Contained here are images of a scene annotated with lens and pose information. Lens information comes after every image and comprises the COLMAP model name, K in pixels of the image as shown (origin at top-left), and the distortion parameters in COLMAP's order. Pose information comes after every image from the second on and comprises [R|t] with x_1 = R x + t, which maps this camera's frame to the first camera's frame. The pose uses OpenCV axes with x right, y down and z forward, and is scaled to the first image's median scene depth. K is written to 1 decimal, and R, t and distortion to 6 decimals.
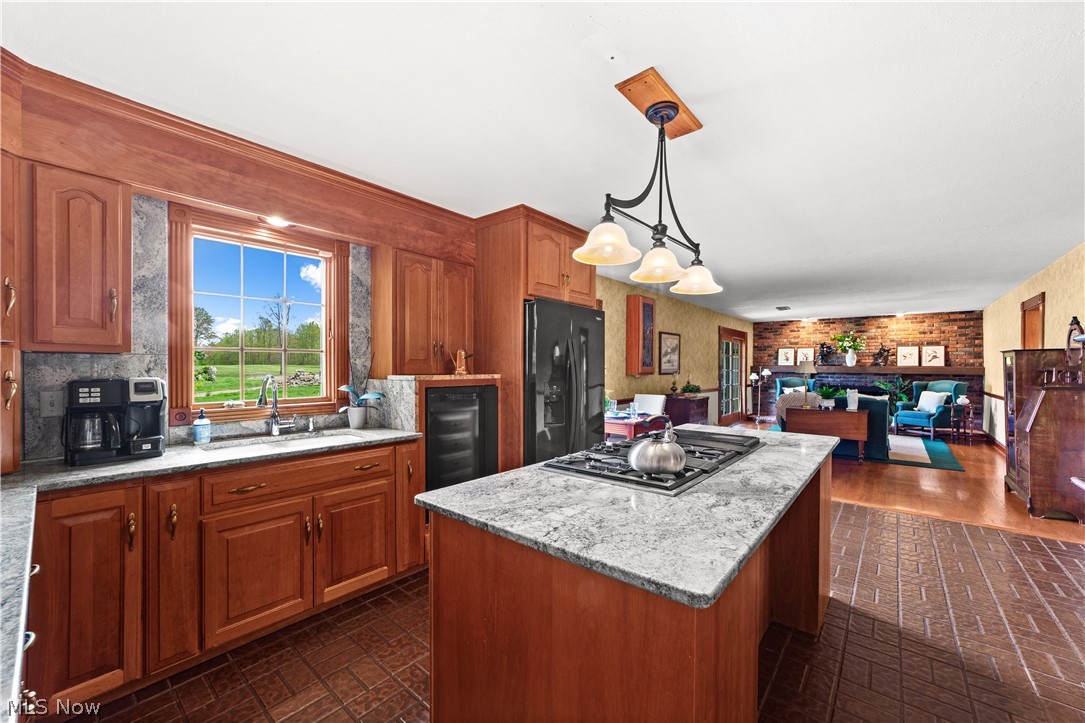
lens RADIAL K [[432.9, 0, 543.7], [0, 432.9, 370.3], [0, 0, 1]] dist [0.000089, 0.004826]
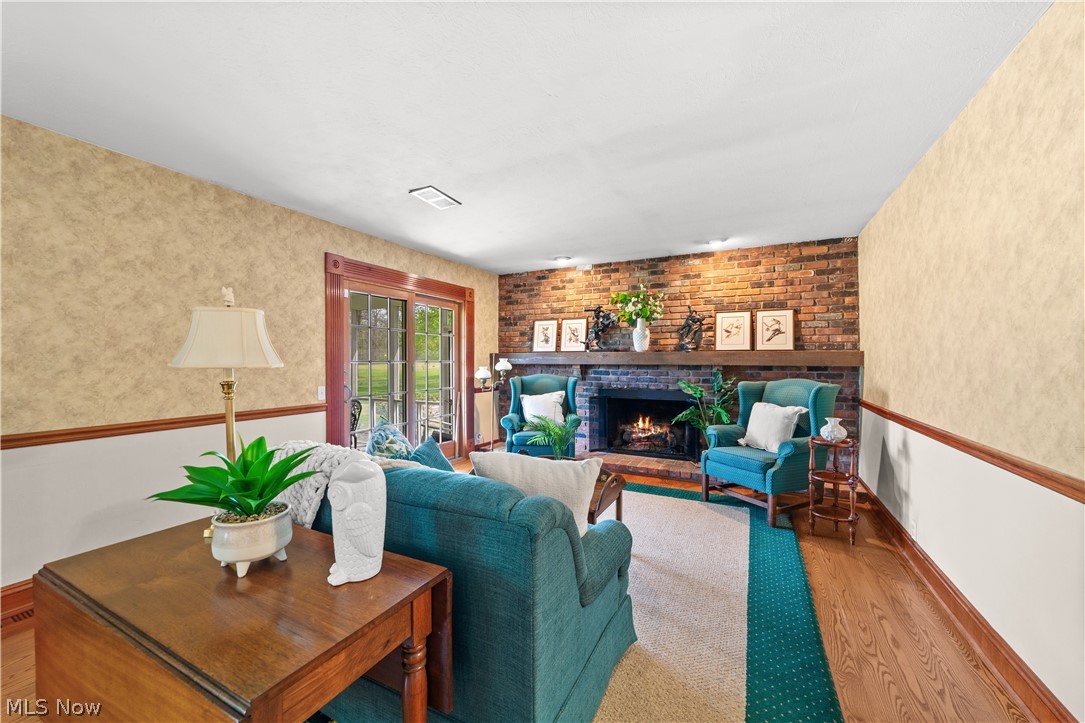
lens RADIAL K [[417.1, 0, 541.0], [0, 417.1, 367.4], [0, 0, 1]] dist [-0.019689, 0.008833]
pose [[0.978345, -0.009892, 0.206745, 0.527615], [0.007873, 0.999913, 0.010586, 0.003449], [-0.206832, -0.008729, 0.978338, 0.580207]]
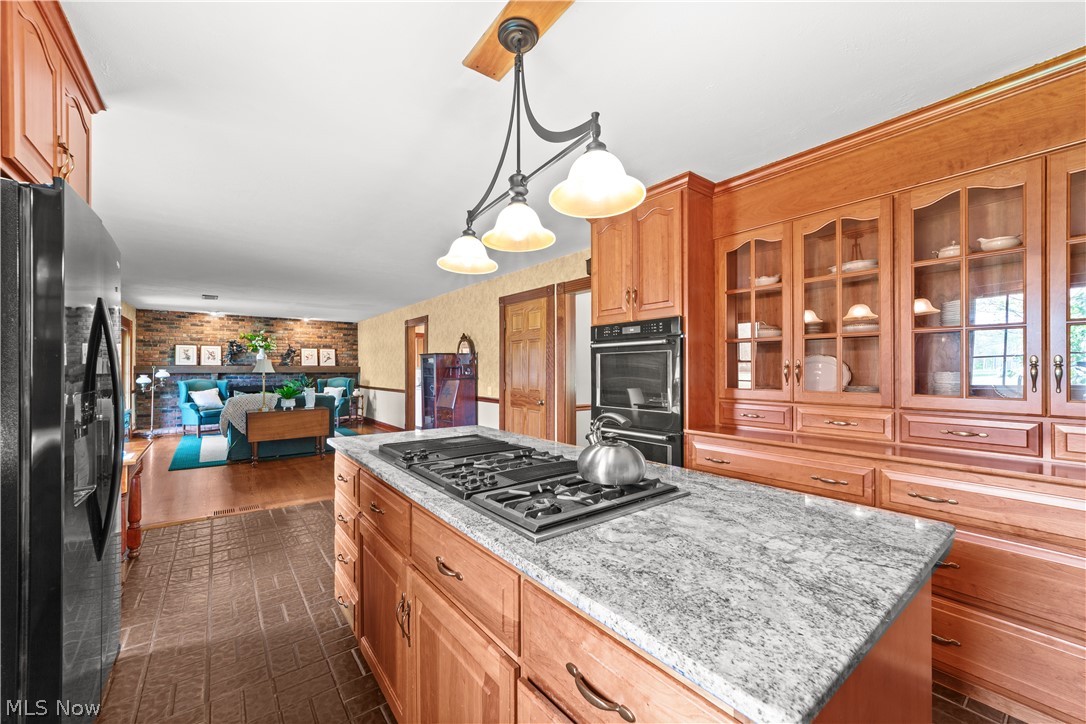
lens RADIAL K [[426.1, 0, 543.0], [0, 426.1, 362.0], [0, 0, 1]] dist [-0.021548, 0.009689]
pose [[0.218473, 0.010744, 0.975784, -0.102598], [0.012102, 0.999833, -0.013718, 0.003006], [-0.975768, 0.014806, 0.218307, 0.173140]]
